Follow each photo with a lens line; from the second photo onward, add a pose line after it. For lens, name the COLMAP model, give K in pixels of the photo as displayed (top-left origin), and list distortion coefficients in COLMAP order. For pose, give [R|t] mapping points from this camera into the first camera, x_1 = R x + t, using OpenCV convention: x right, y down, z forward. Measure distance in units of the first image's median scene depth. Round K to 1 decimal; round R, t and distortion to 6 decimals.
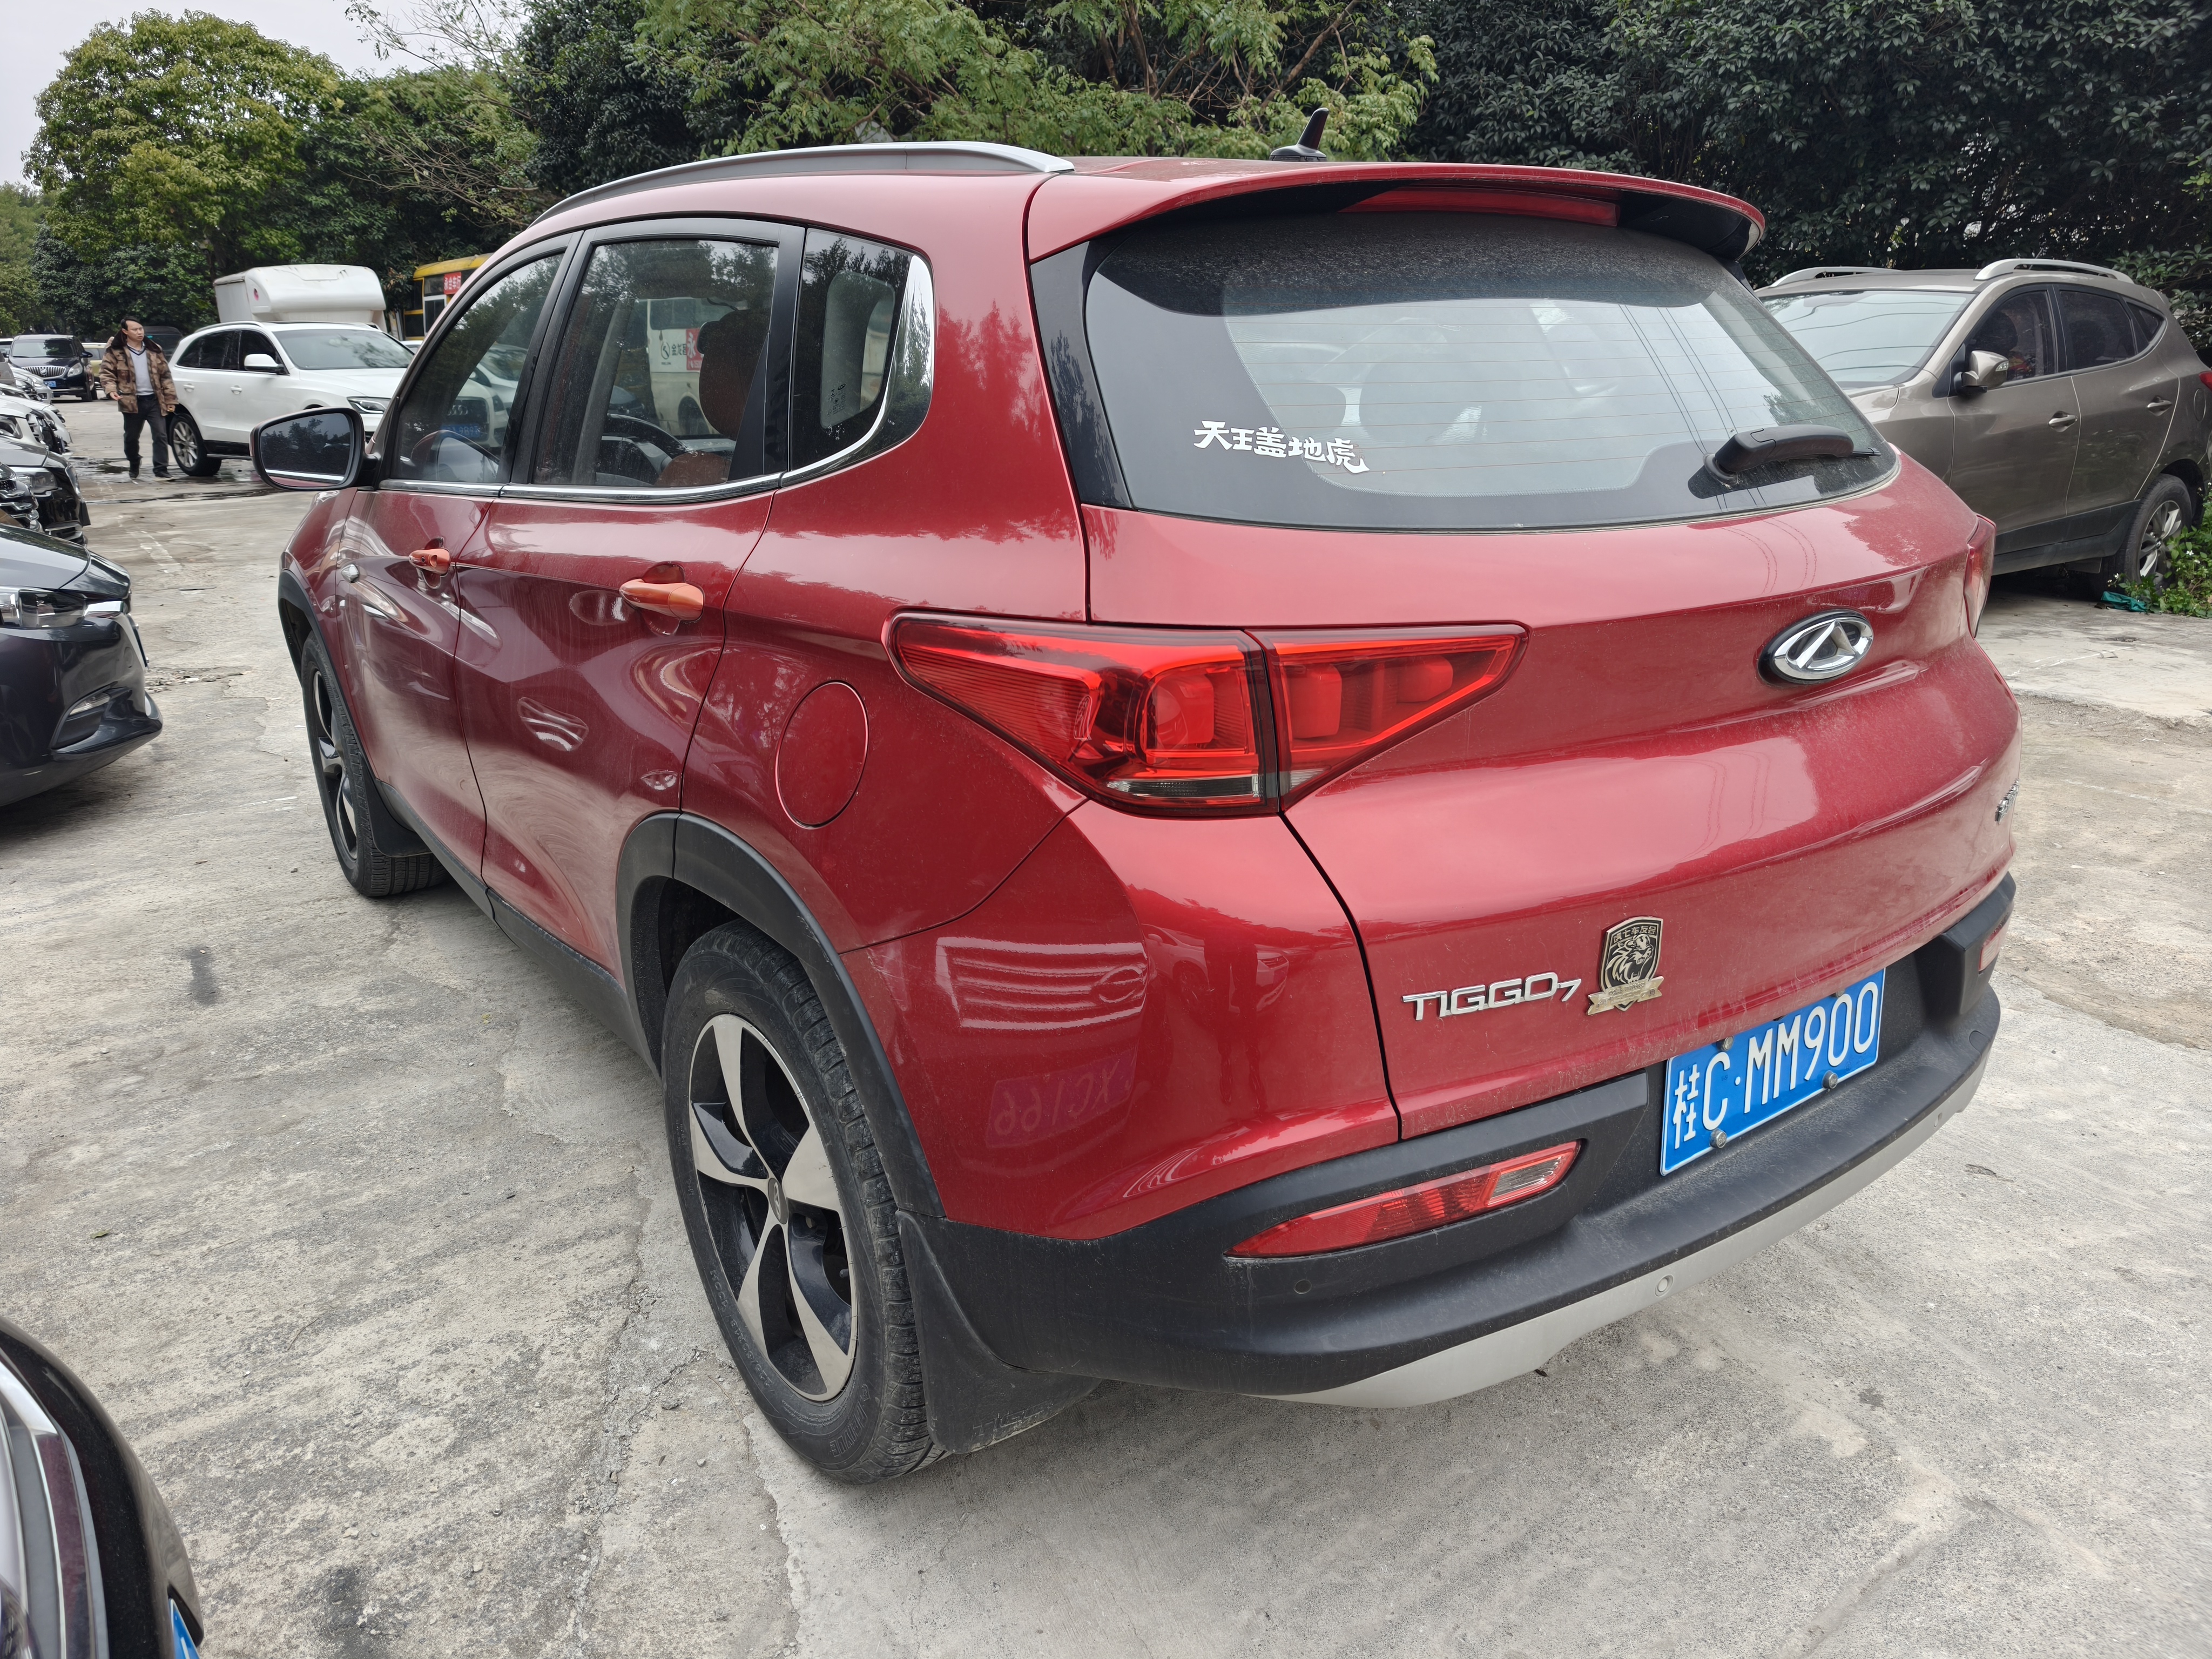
lens RADIAL K [[1494.8, 0, 1100.1], [0, 1494.8, 834.2], [0, 0, 1]] dist [0.053527, -0.062519]
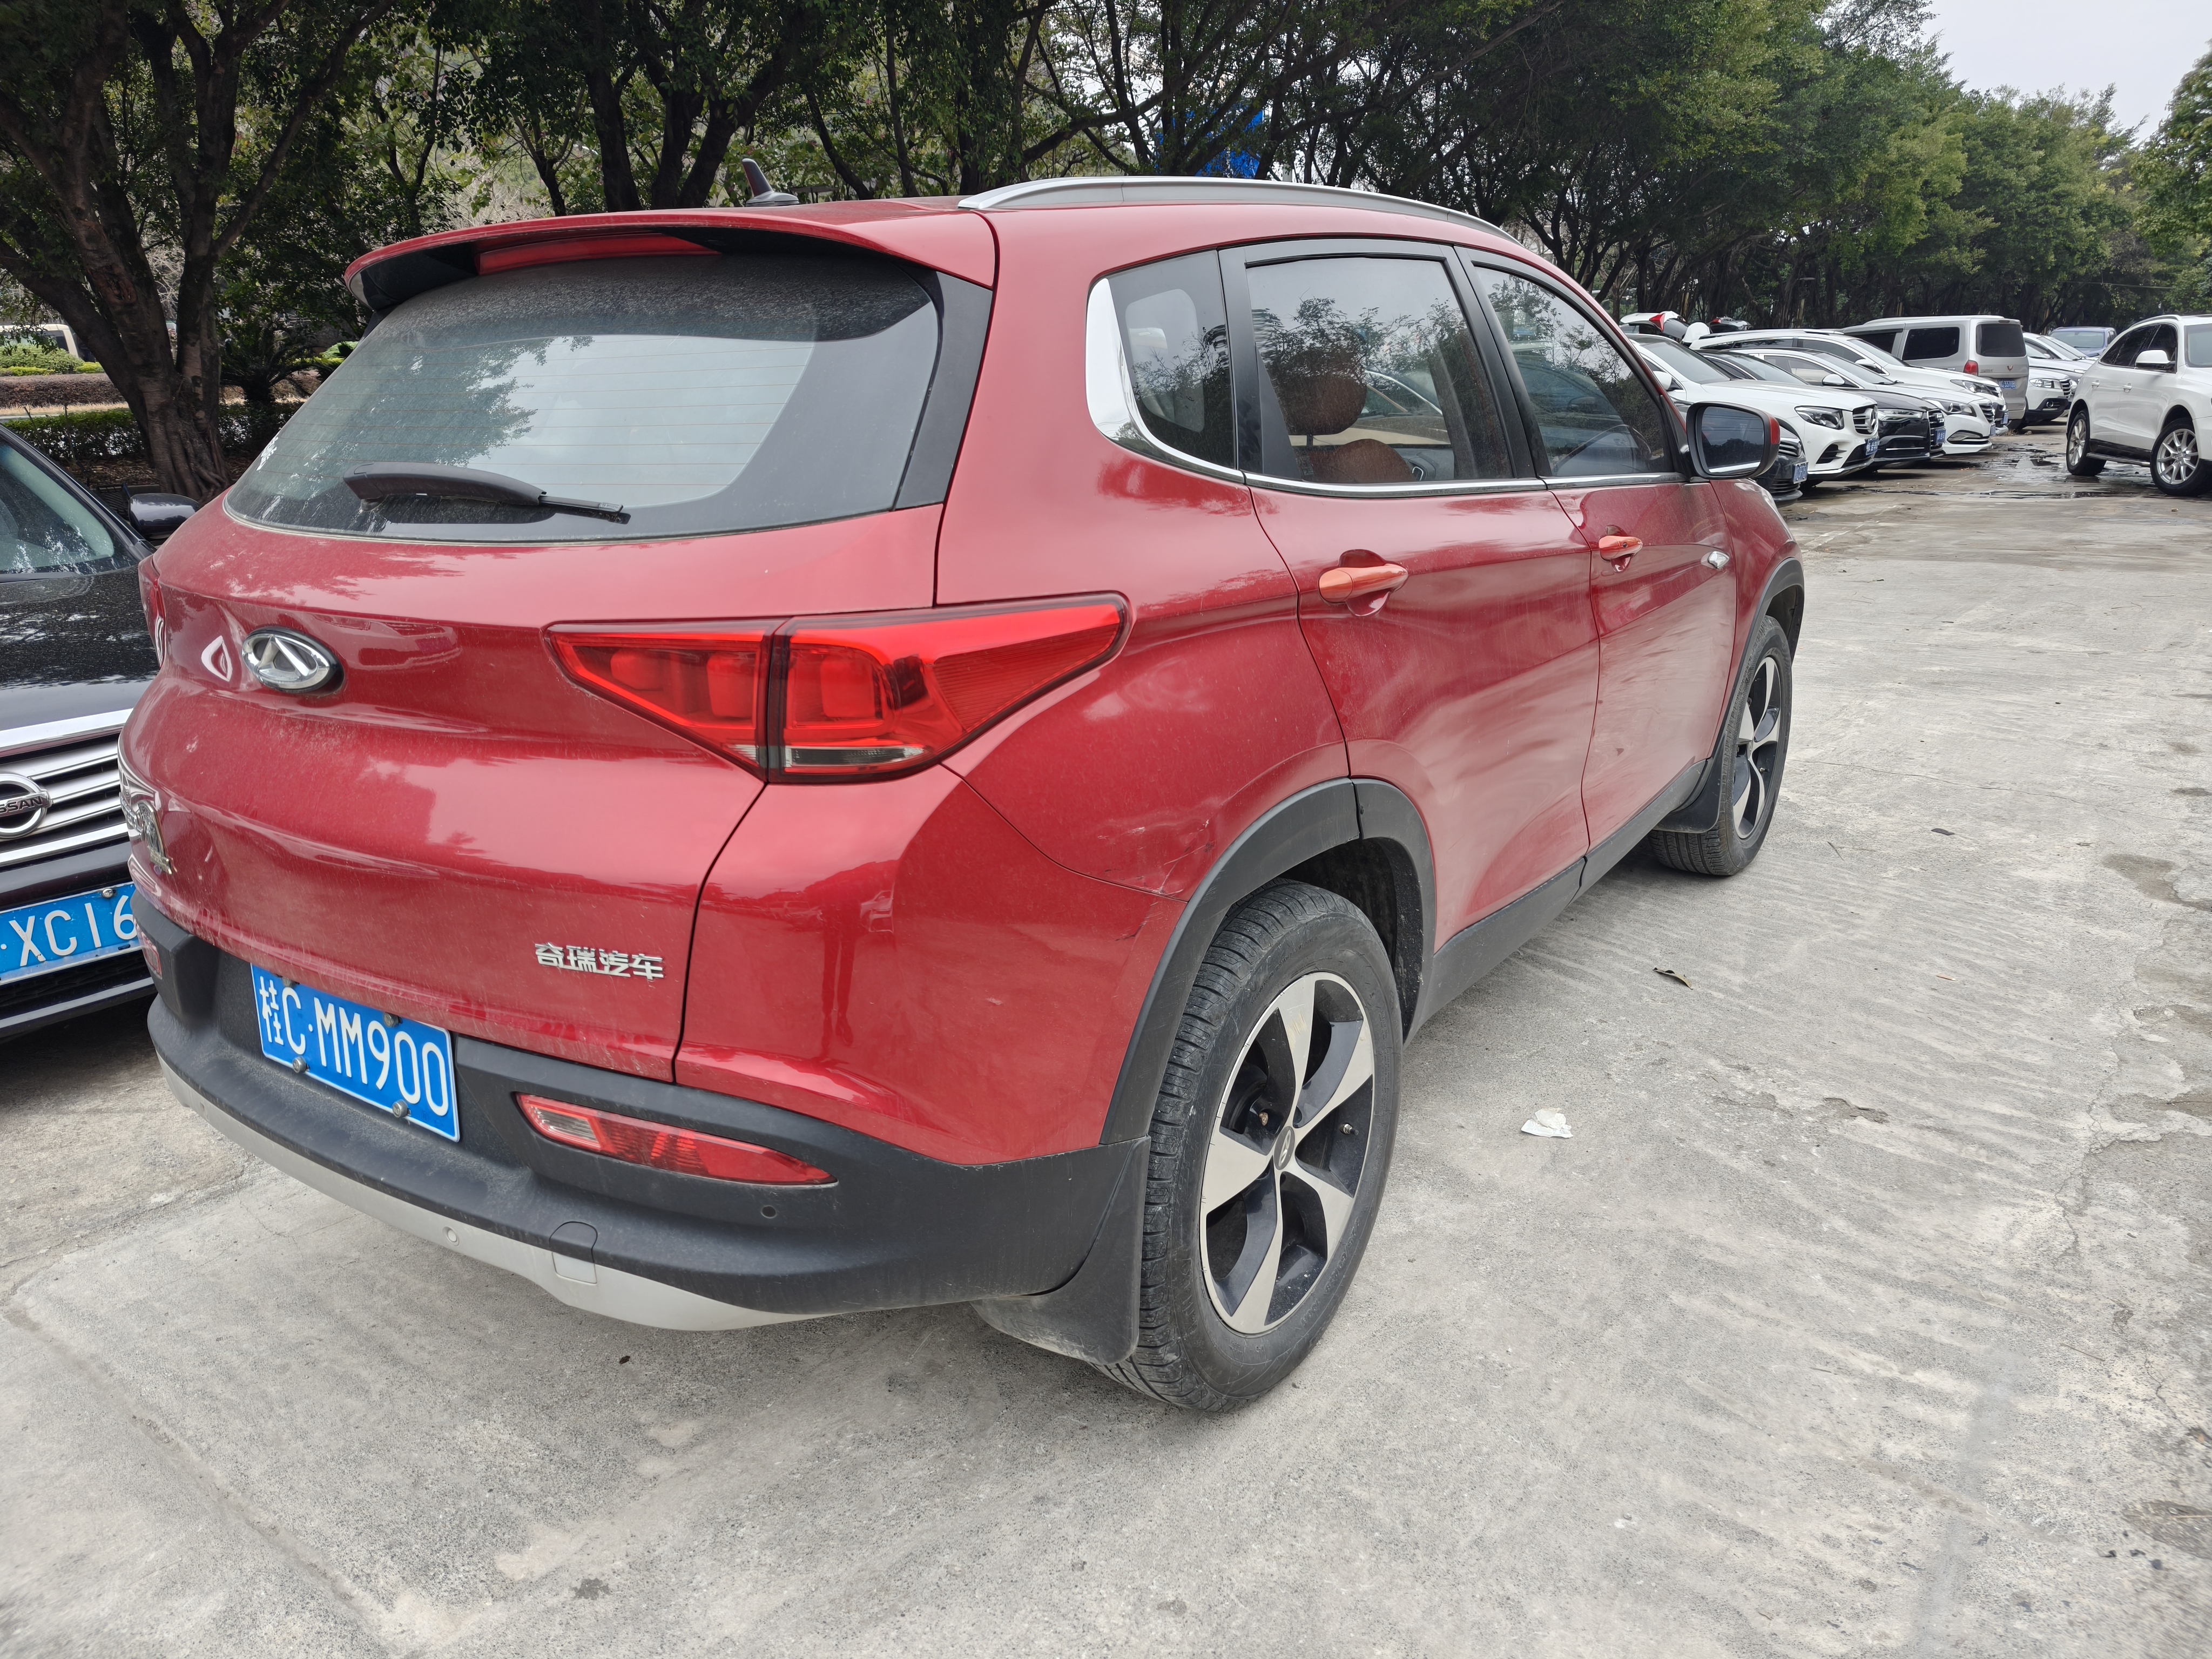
lens RADIAL K [[1494.8, 0, 1100.1], [0, 1494.8, 834.2], [0, 0, 1]] dist [0.053527, -0.062519]
pose [[0.315045, 0.281287, -0.906435, 1.354668], [-0.276481, 0.940847, 0.195870, -0.306640], [0.907912, 0.188904, 0.374180, 0.916444]]
